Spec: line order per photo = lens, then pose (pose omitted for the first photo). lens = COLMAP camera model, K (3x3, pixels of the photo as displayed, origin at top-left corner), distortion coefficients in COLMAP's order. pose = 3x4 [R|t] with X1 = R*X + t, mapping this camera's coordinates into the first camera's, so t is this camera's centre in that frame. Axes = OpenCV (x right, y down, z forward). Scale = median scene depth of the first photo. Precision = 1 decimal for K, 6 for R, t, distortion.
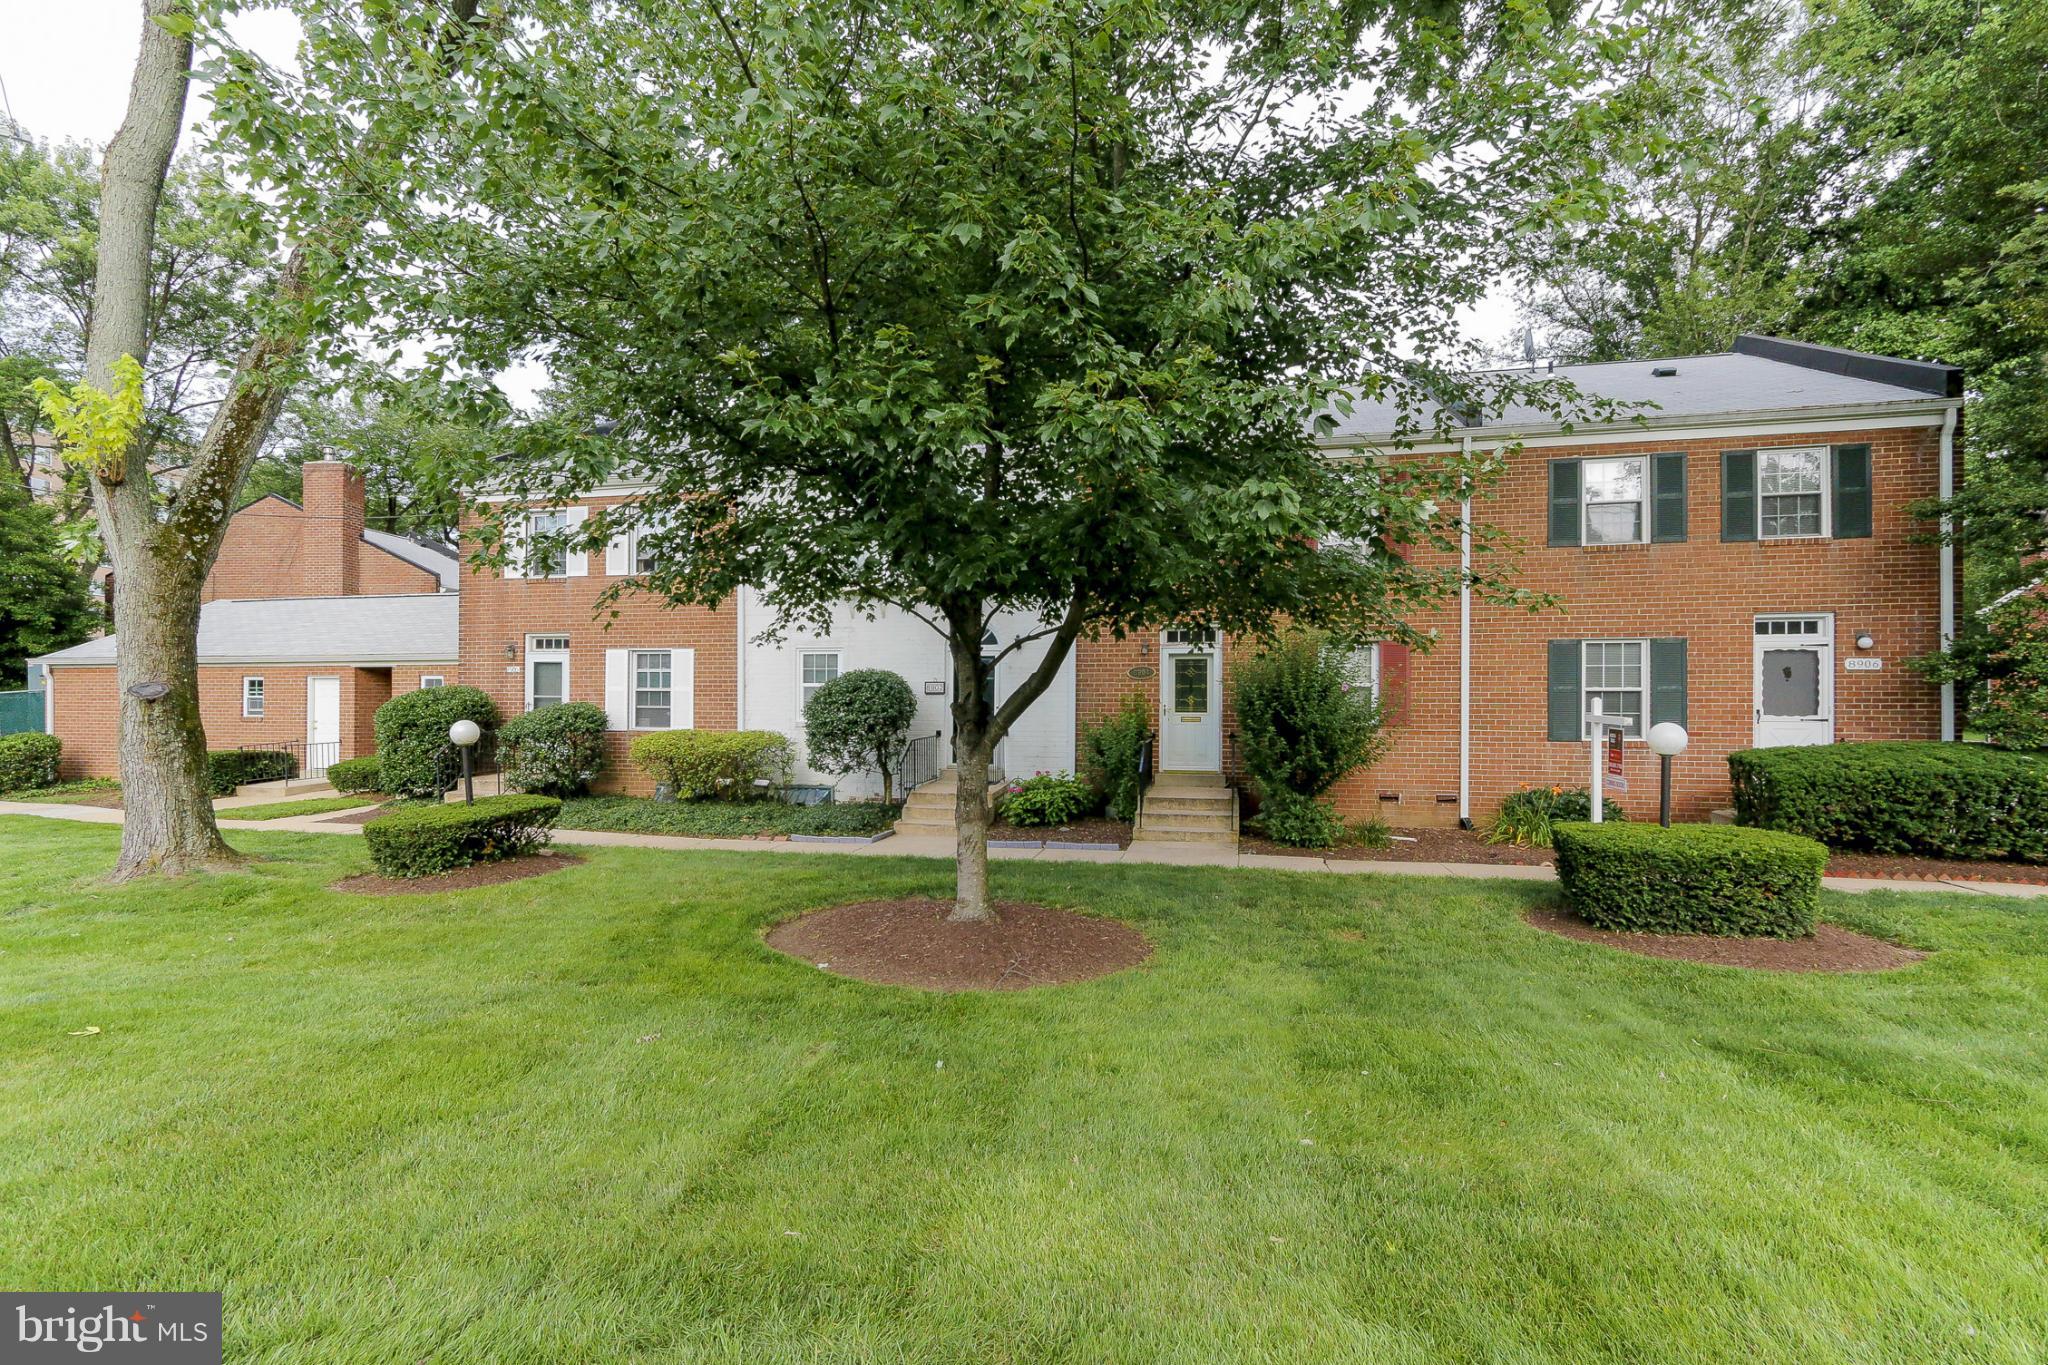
lens RADIAL K [[961.3, 0, 1022.8], [0, 961.3, 707.5], [0, 0, 1]] dist [-0.001725, -0.000113]
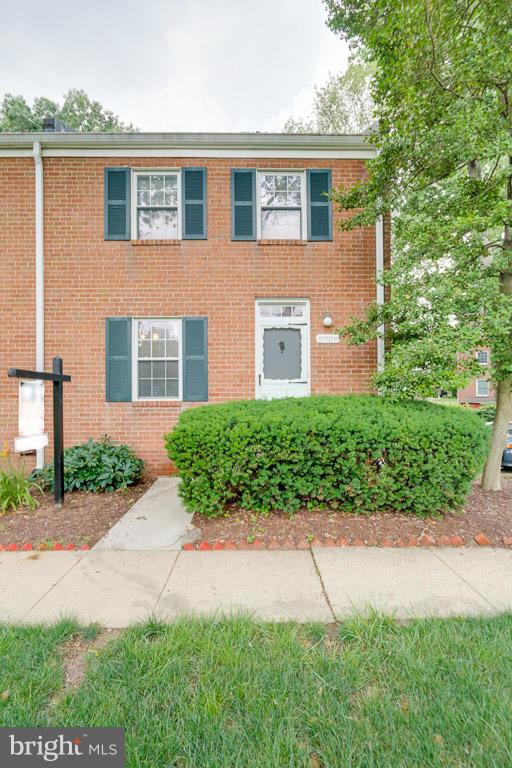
lens RADIAL K [[369.8, 0, 257.7], [0, 369.8, 389.1], [0, 0, 1]] dist [-0.001795, -0.000008]
pose [[0.963058, -0.009946, 0.269112, 0.630434], [0.012283, 0.999900, -0.007002, 0.025088], [-0.269015, 0.010049, 0.963083, 0.528490]]
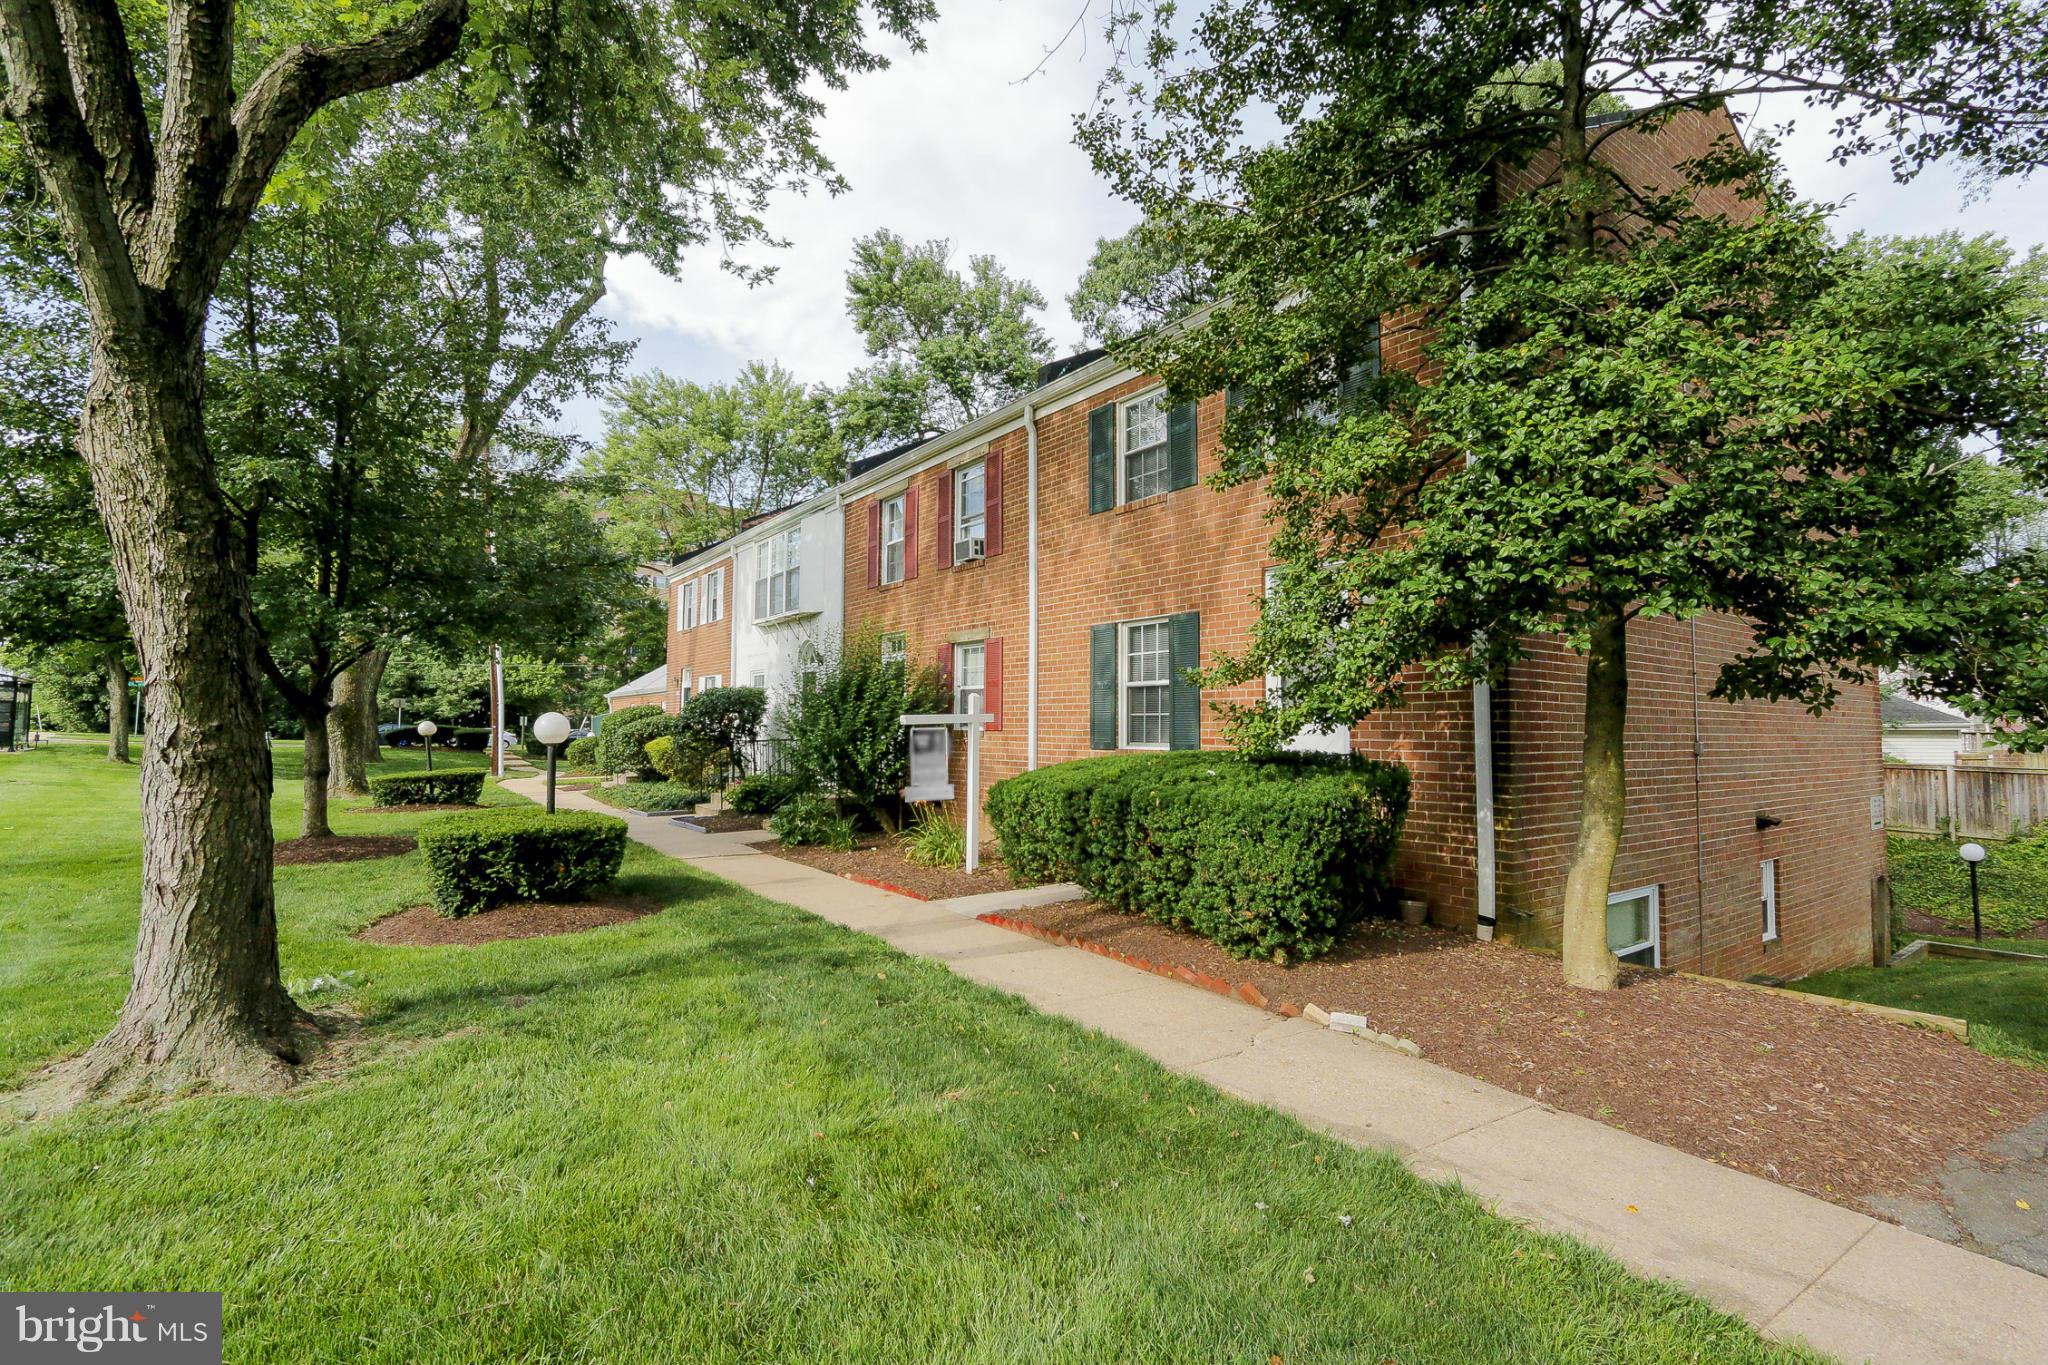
lens RADIAL K [[986.1, 0, 1026.9], [0, 986.1, 663.5], [0, 0, 1]] dist [-0.001795, -0.000008]
pose [[0.762993, -0.043368, -0.644950, 1.093418], [0.001043, 0.997828, -0.065864, 0.018080], [0.646405, 0.049581, 0.761382, 0.335630]]
